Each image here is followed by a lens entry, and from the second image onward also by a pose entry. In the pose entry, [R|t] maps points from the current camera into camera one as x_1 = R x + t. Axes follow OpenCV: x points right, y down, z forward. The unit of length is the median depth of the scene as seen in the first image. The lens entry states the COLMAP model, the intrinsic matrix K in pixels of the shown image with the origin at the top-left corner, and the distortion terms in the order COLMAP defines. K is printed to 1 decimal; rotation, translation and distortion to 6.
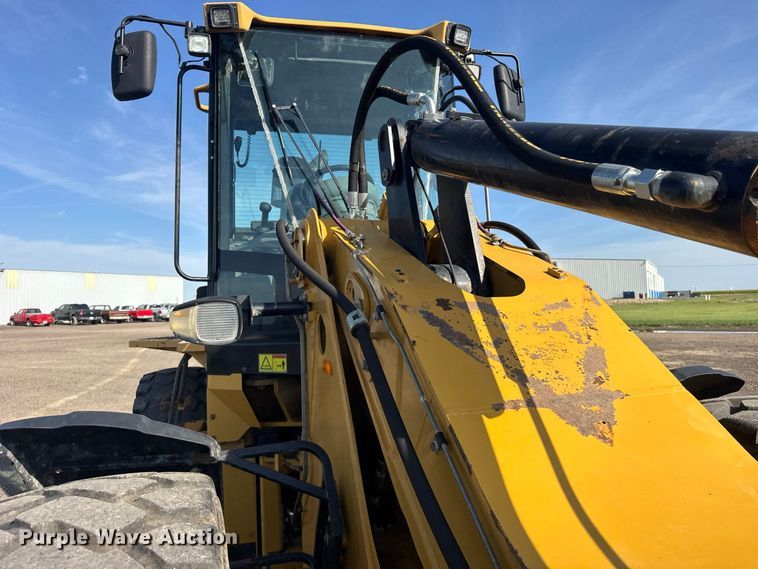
lens RADIAL K [[538.4, 0, 374.1], [0, 538.4, 286.0], [0, 0, 1]] dist [0.052219, -0.066659]
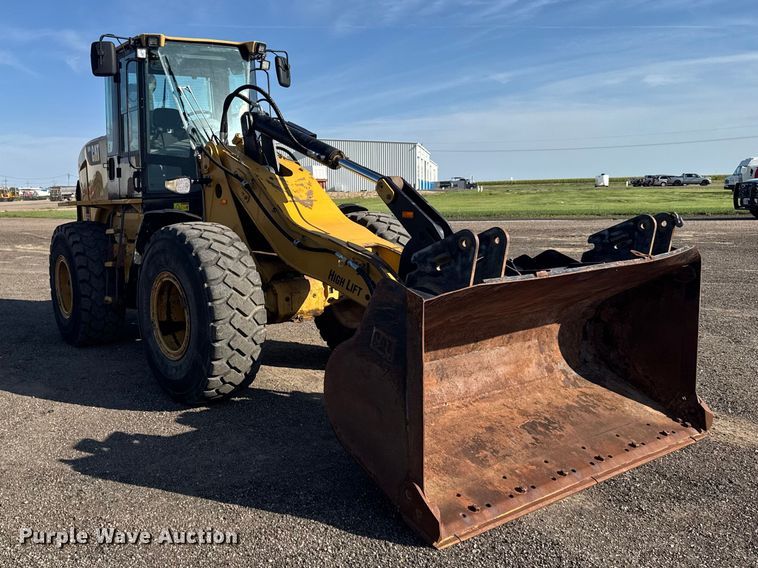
lens RADIAL K [[744.1, 0, 299.6], [0, 744.1, 272.4], [0, 0, 1]] dist [0.106073, -0.187295]
pose [[0.954966, -0.026148, 0.295562, -0.039934], [-0.013577, 0.991215, 0.131559, 0.000020], [-0.296406, -0.129647, 0.946222, -0.130434]]
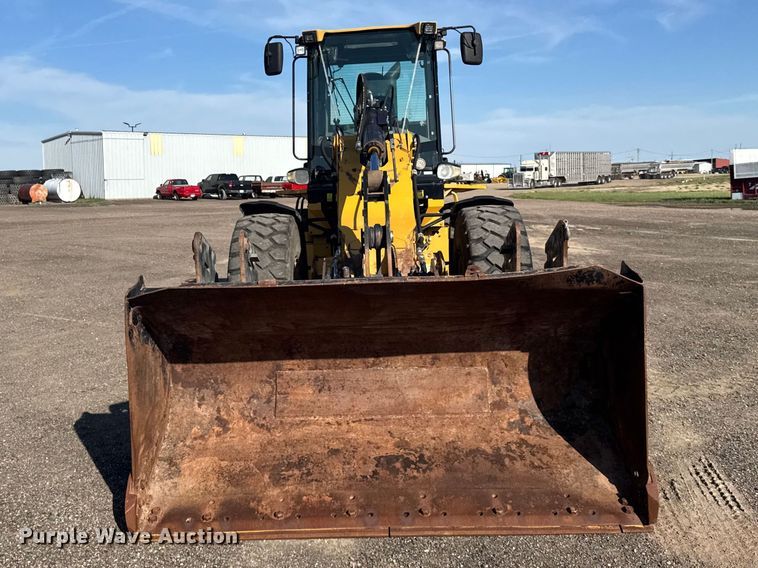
lens RADIAL K [[835.4, 0, 339.2], [0, 835.4, 243.0], [0, 0, 1]] dist [0.104645, -0.016727]
pose [[0.936302, 0.026944, -0.350161, 0.065785], [0.013539, 0.993542, 0.112653, -0.003647], [0.350936, -0.110218, 0.929890, -0.139053]]
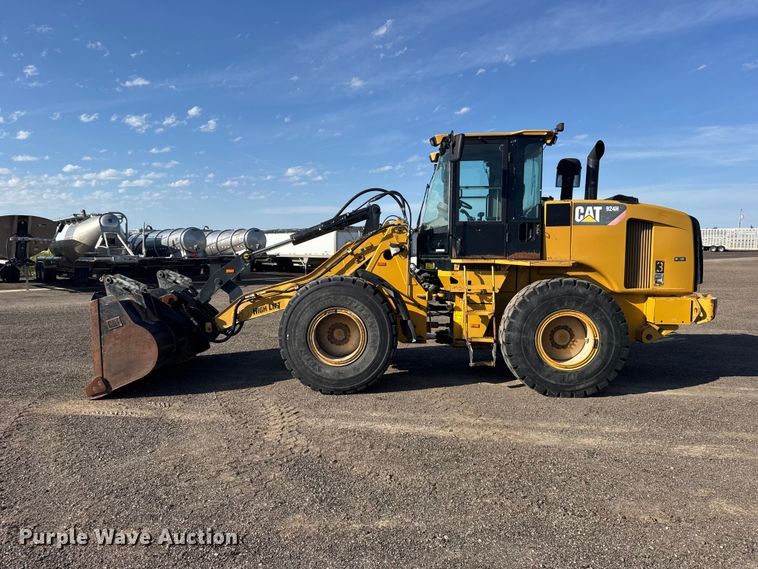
lens RADIAL K [[526.5, 0, 367.9], [0, 526.5, 287.2], [0, 0, 1]] dist [0.088744, -0.102981]
pose [[-0.352240, 0.101764, -0.930361, 0.188937], [0.047456, 0.994734, 0.090838, -0.001977], [0.934706, -0.012154, -0.355215, 0.113348]]
